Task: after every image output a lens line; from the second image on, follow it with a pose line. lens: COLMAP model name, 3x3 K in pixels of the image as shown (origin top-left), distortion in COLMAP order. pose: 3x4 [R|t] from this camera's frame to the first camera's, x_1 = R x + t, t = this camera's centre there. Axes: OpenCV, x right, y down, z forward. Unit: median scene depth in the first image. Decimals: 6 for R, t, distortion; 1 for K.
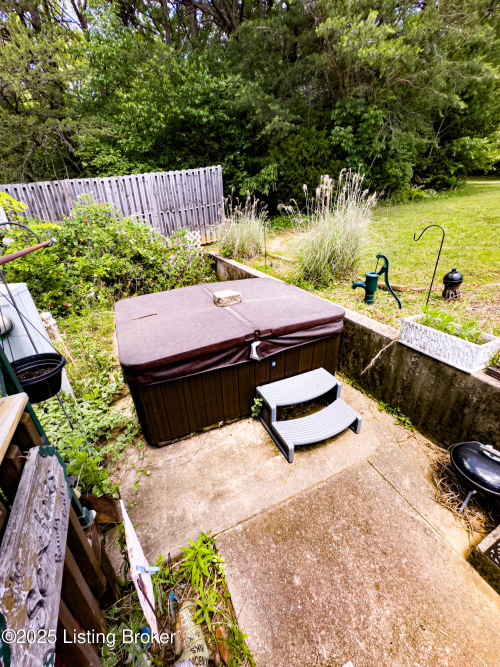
lens RADIAL K [[262.3, 0, 250.0], [0, 262.3, 333.5], [0, 0, 1]] dist [-0.017464, 0.010931]
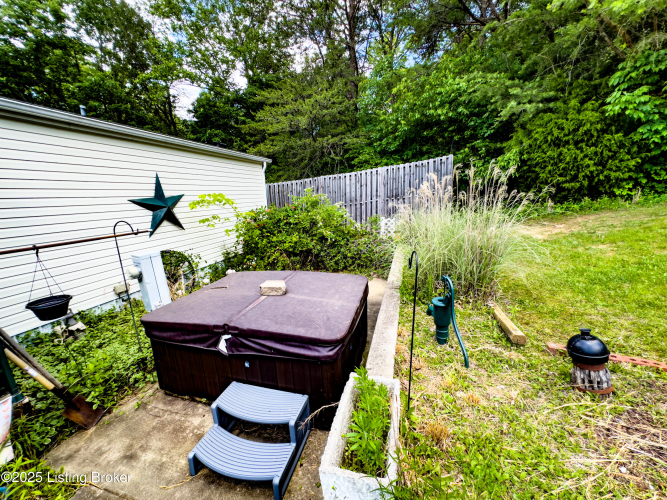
lens RADIAL K [[262.3, 0, 333.5], [0, 262.3, 250.0], [0, 0, 1]] dist [-0.017464, 0.010931]
pose [[0.765634, 0.132121, -0.629562, 0.243179], [-0.266984, 0.955673, -0.124131, -0.070046], [0.585255, 0.263122, 0.766970, 0.089462]]
